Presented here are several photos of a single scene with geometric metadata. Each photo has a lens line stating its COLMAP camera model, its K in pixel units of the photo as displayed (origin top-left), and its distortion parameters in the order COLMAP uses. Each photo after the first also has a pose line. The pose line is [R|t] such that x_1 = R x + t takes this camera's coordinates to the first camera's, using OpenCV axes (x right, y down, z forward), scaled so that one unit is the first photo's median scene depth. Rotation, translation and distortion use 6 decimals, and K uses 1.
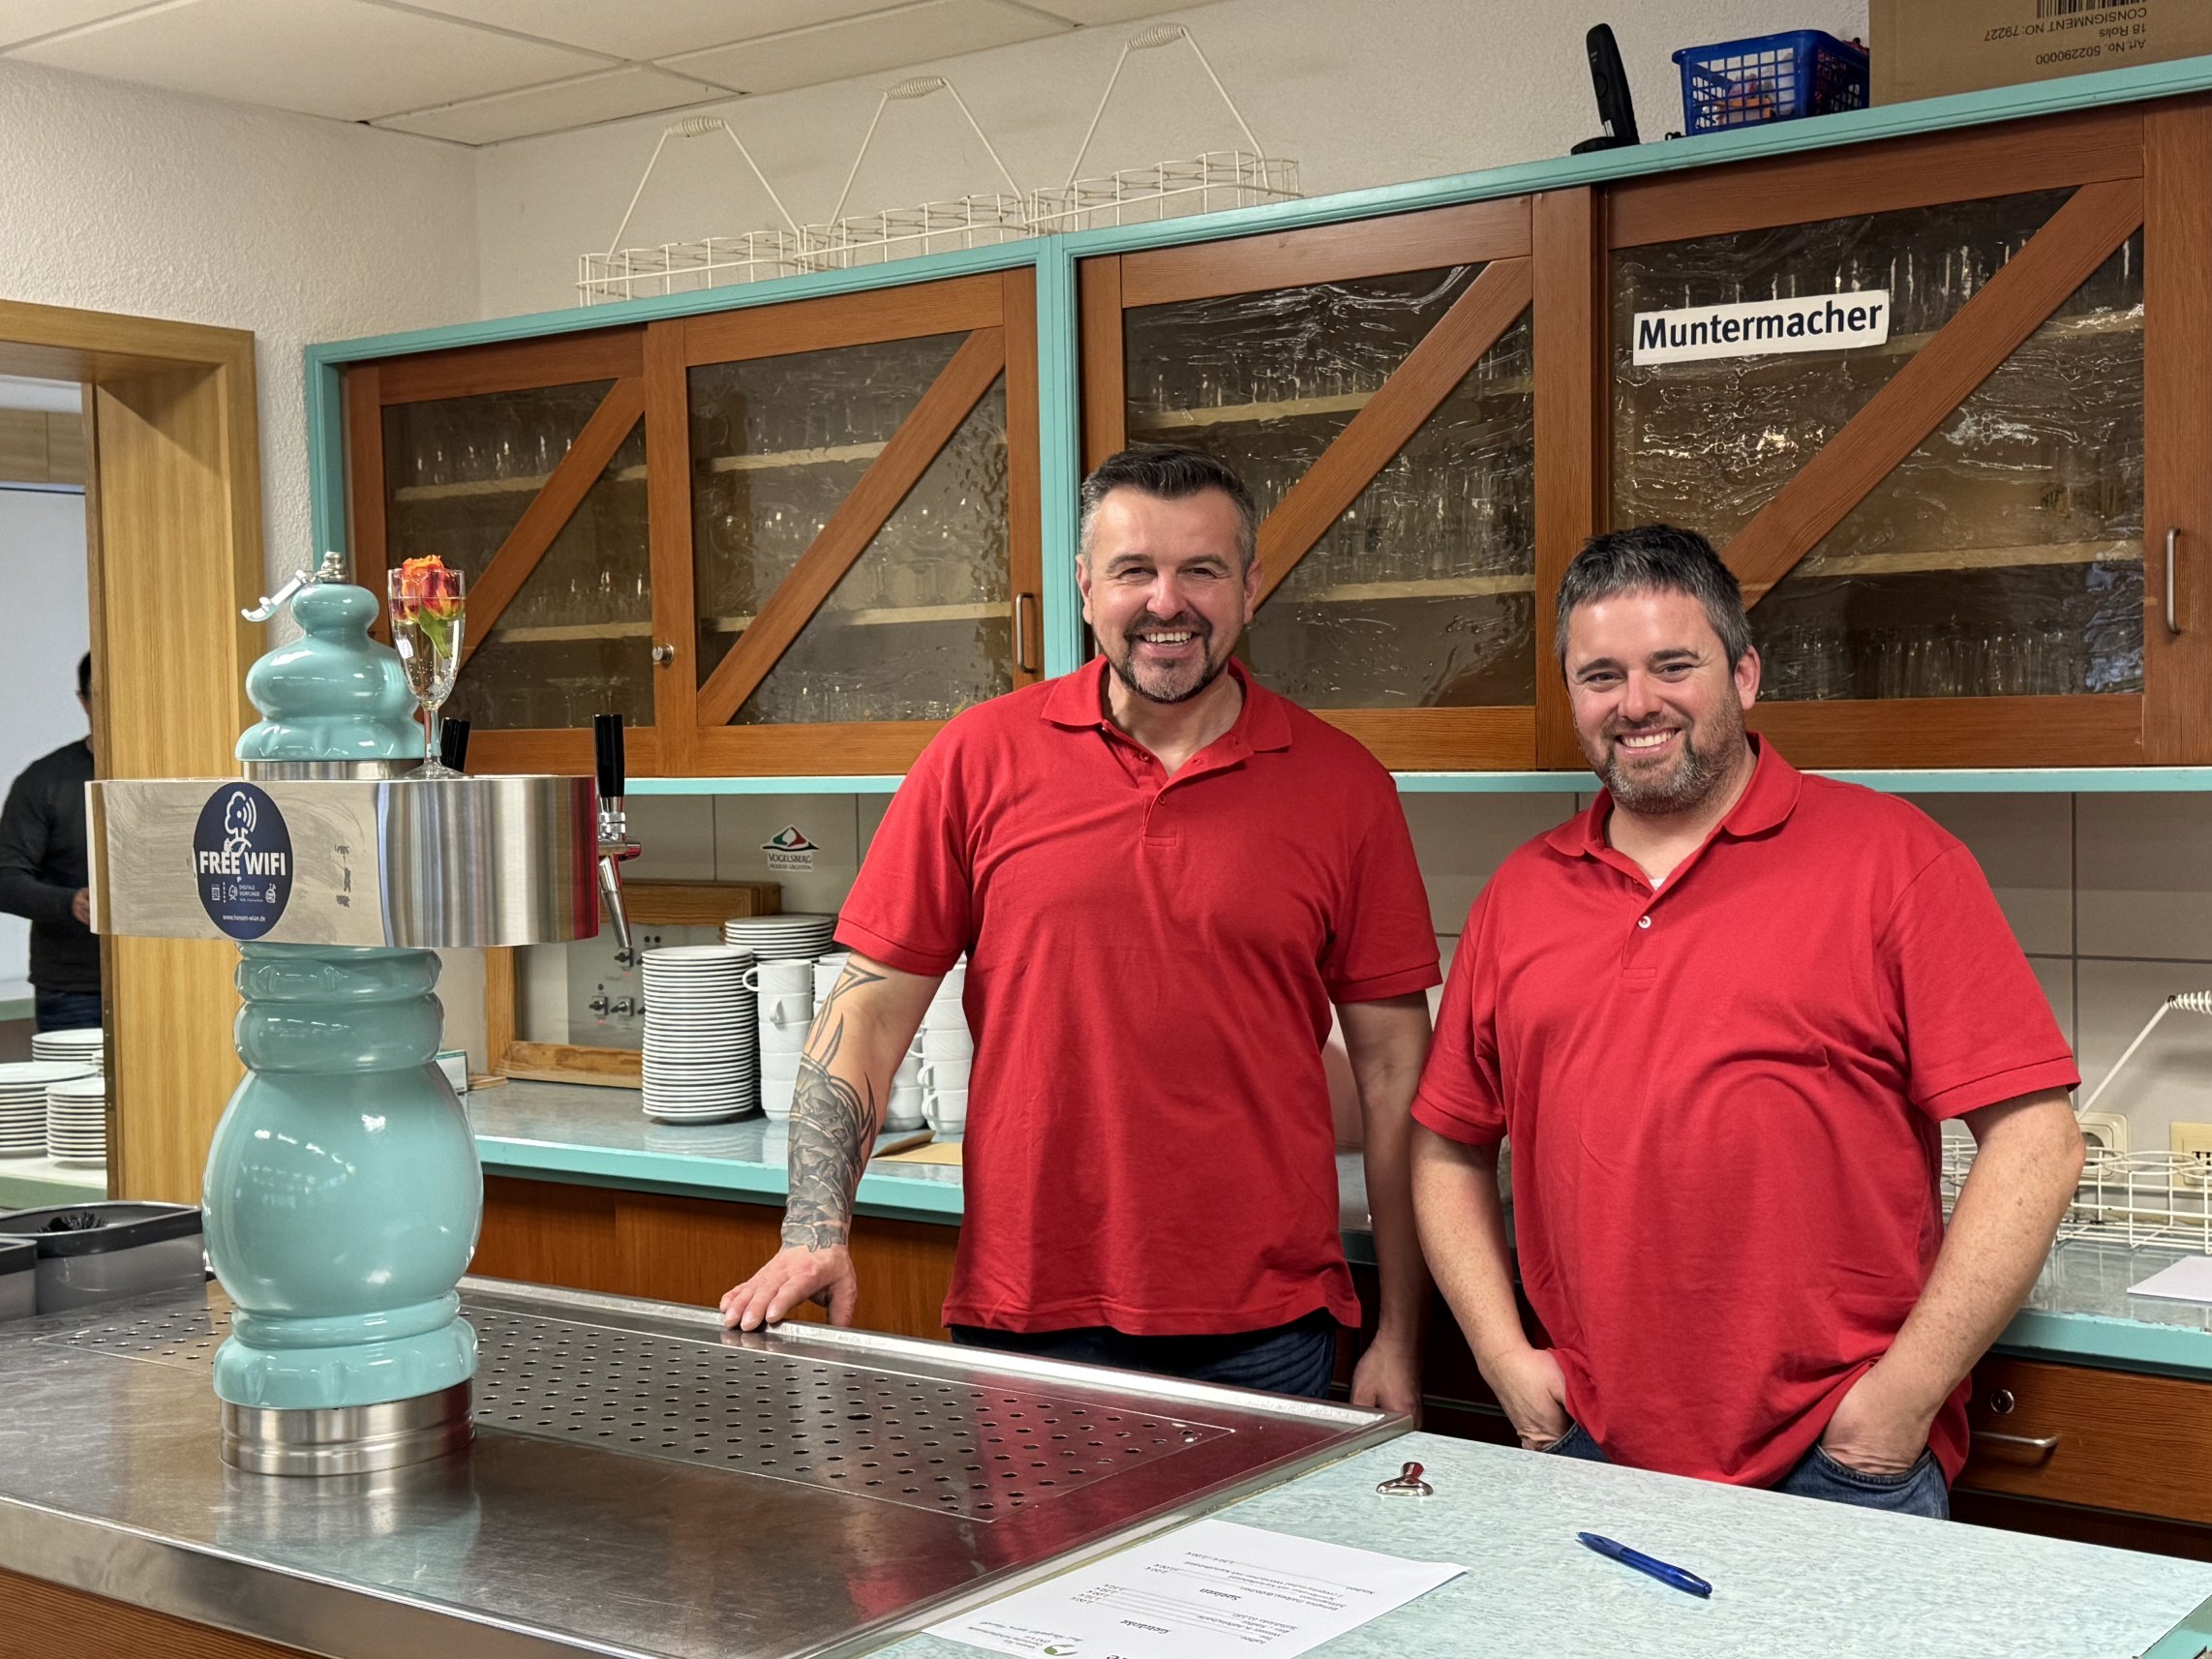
lens RADIAL K [[2850.3, 0, 1106.0], [0, 2850.3, 829.5], [0, 0, 1]] dist [0.197452, 0.003266]
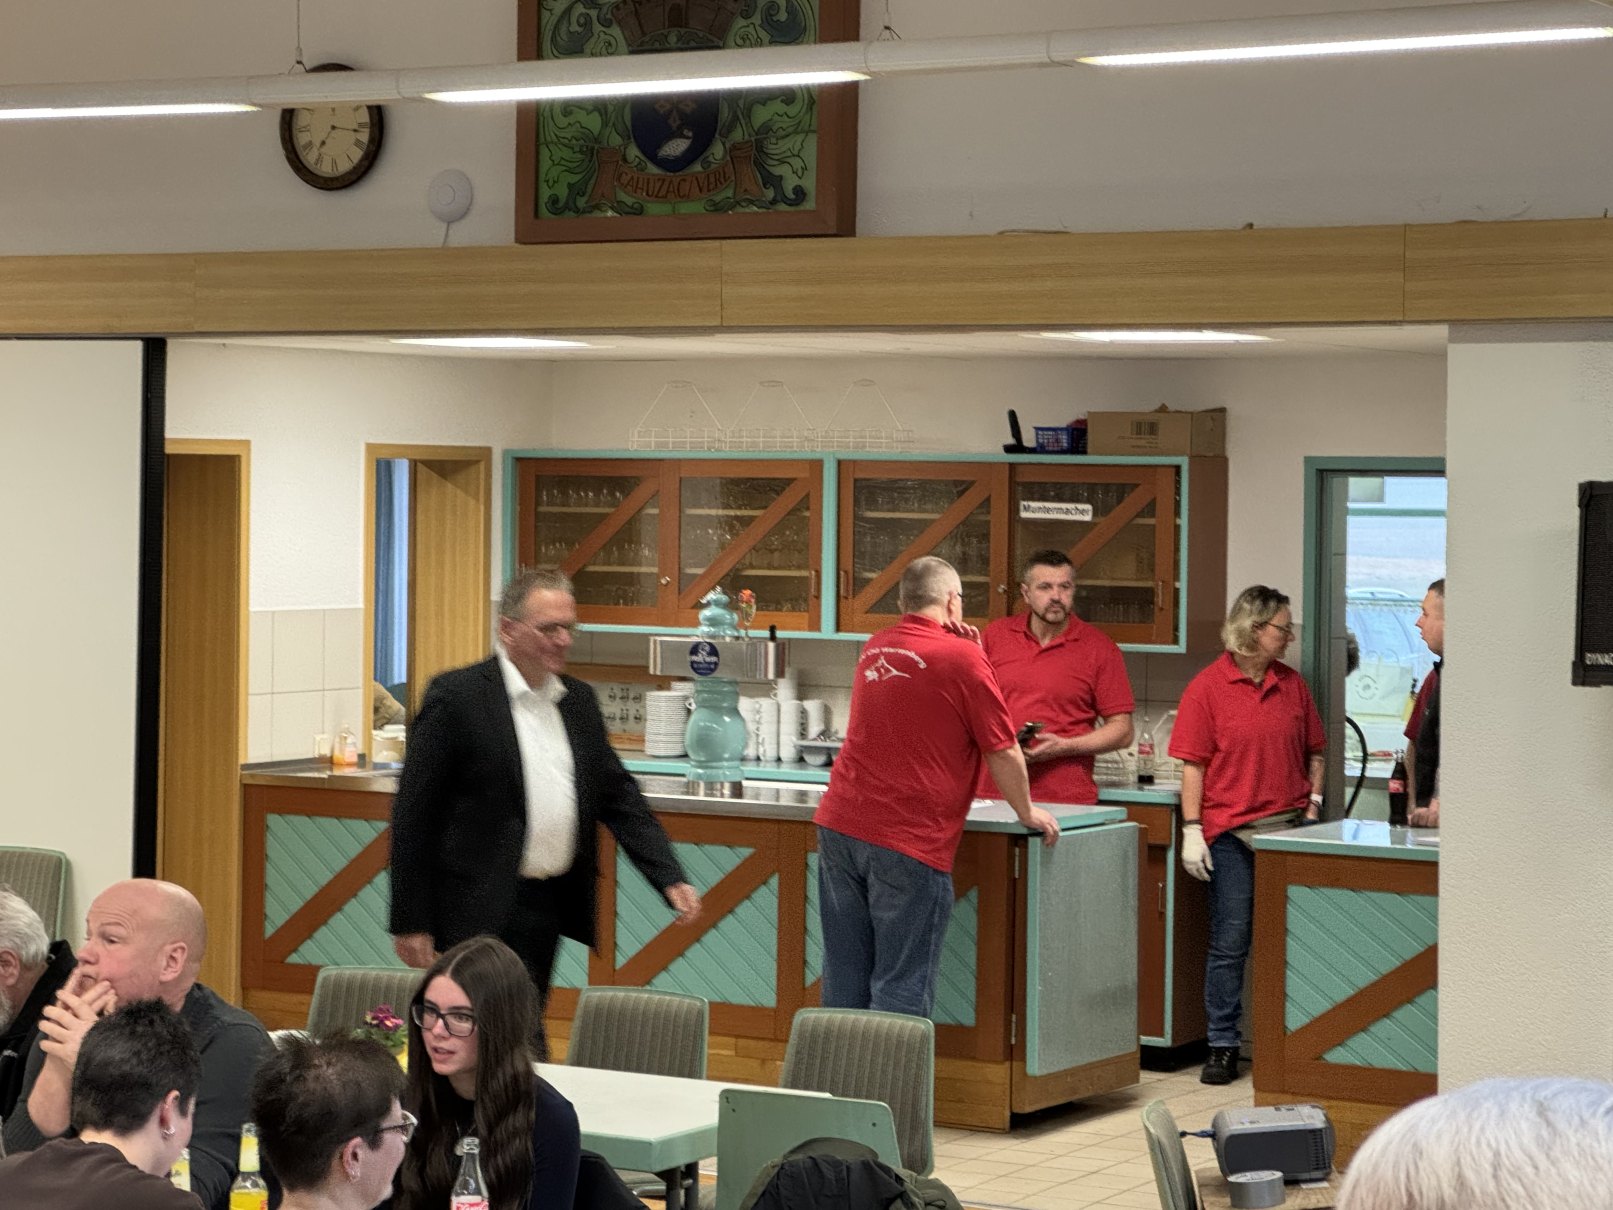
lens RADIAL K [[3658.9, 0, 806.5], [0, 3658.9, 605.0], [0, 0, 1]] dist [-0.051972, 0.638847]
pose [[0.992350, 0.031877, 0.119273, -0.552113], [-0.031325, 0.999488, -0.006503, -0.026508], [-0.119419, 0.002717, 0.992840, -3.104363]]
